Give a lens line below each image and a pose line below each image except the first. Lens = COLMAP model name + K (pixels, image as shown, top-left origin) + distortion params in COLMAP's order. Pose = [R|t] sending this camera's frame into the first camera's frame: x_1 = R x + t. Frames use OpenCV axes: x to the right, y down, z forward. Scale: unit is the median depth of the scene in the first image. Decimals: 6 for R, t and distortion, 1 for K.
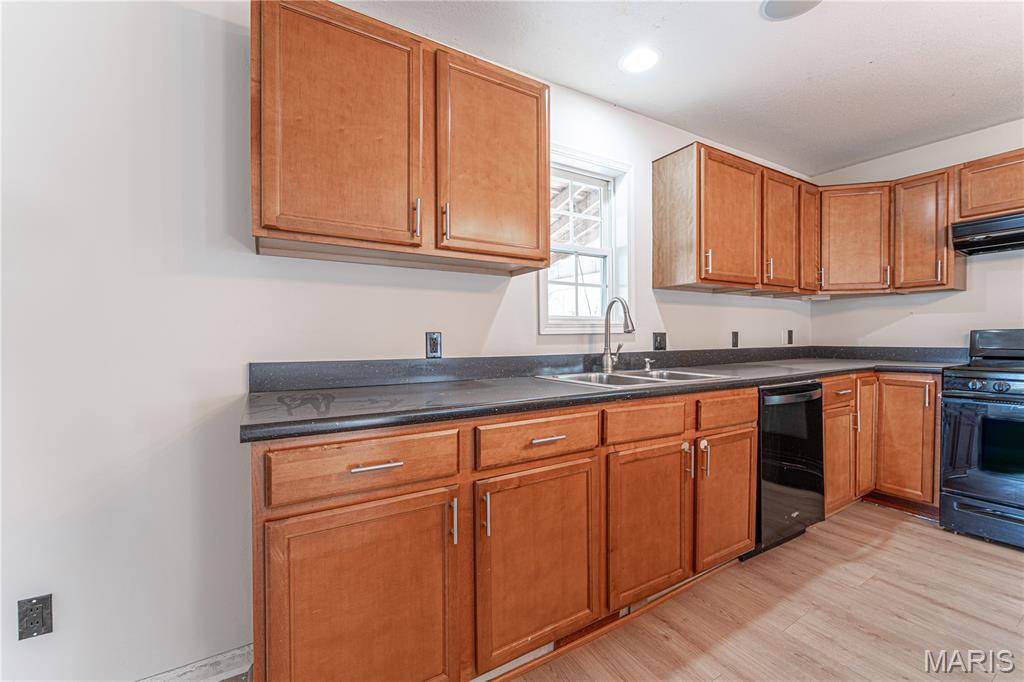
lens RADIAL K [[409.8, 0, 512.0], [0, 409.8, 343.6], [0, 0, 1]] dist [-0.001972, 0.000396]
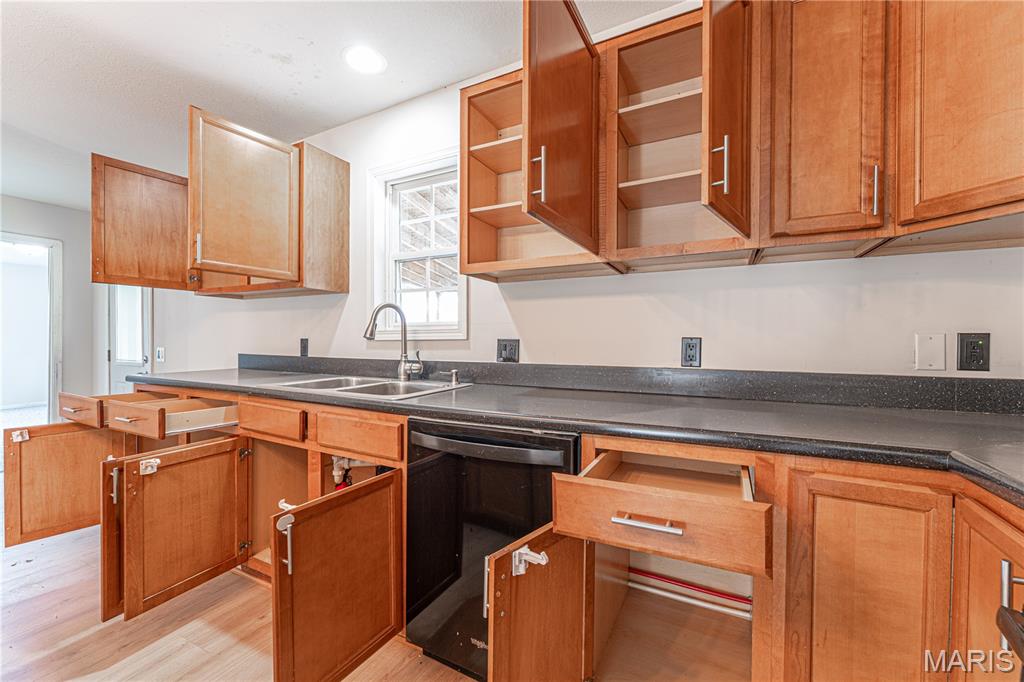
lens RADIAL K [[409.8, 0, 513.5], [0, 409.8, 345.8], [0, 0, 1]] dist [-0.001972, 0.000396]
pose [[0.536382, 0.017999, -0.843783, 1.344877], [-0.020712, 0.999752, 0.008160, -0.027842], [0.843721, 0.013099, 0.536622, 0.788547]]
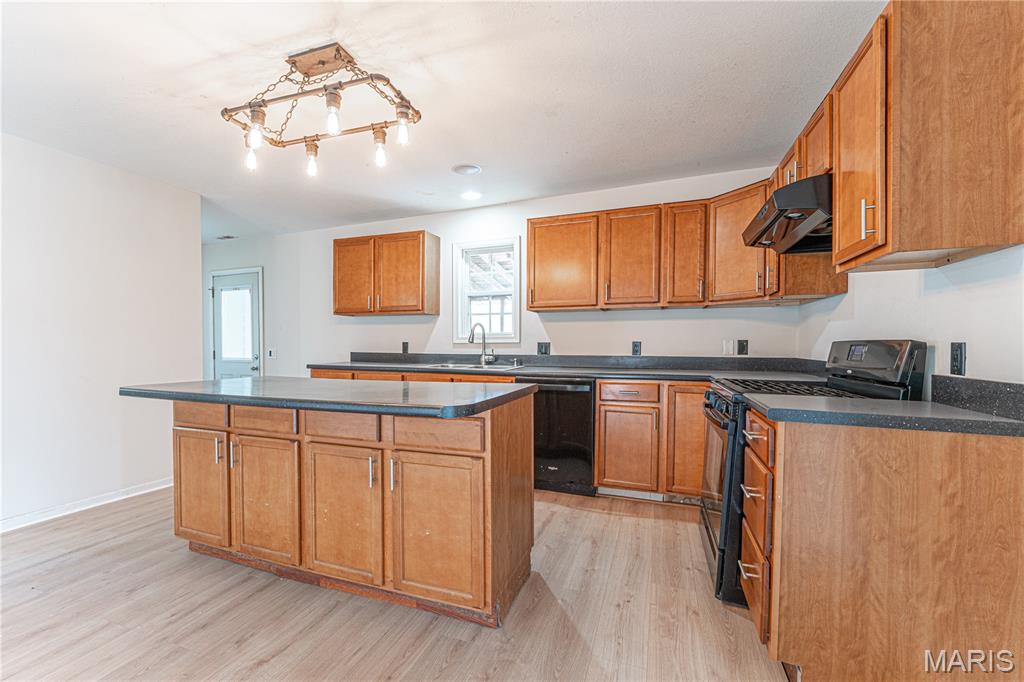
lens RADIAL K [[426.8, 0, 498.4], [0, 426.8, 355.0], [0, 0, 1]] dist [-0.001677, 0.000061]
pose [[0.619907, 0.028793, -0.784147, 1.931655], [-0.018312, 0.999585, 0.022227, -0.017528], [0.784461, 0.000581, 0.620177, -0.098192]]
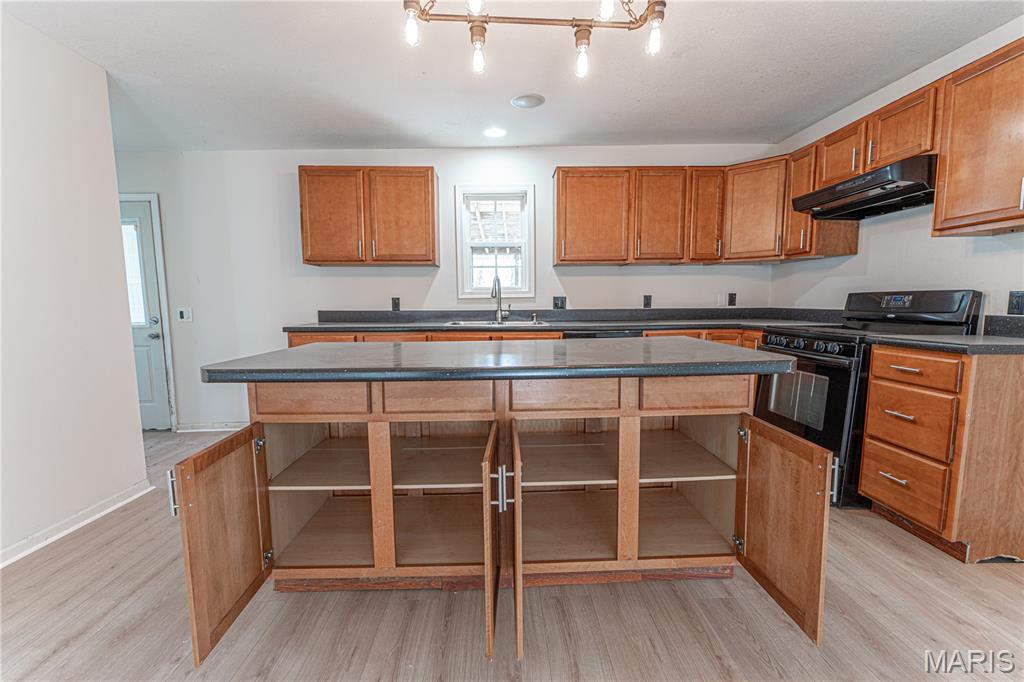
lens RADIAL K [[409.8, 0, 514.5], [0, 409.8, 345.7], [0, 0, 1]] dist [-0.001972, 0.000396]
pose [[0.875432, 0.052727, -0.480457, 1.233121], [-0.005859, 0.995117, 0.098532, 0.004306], [0.483306, -0.083443, 0.871466, -0.482916]]
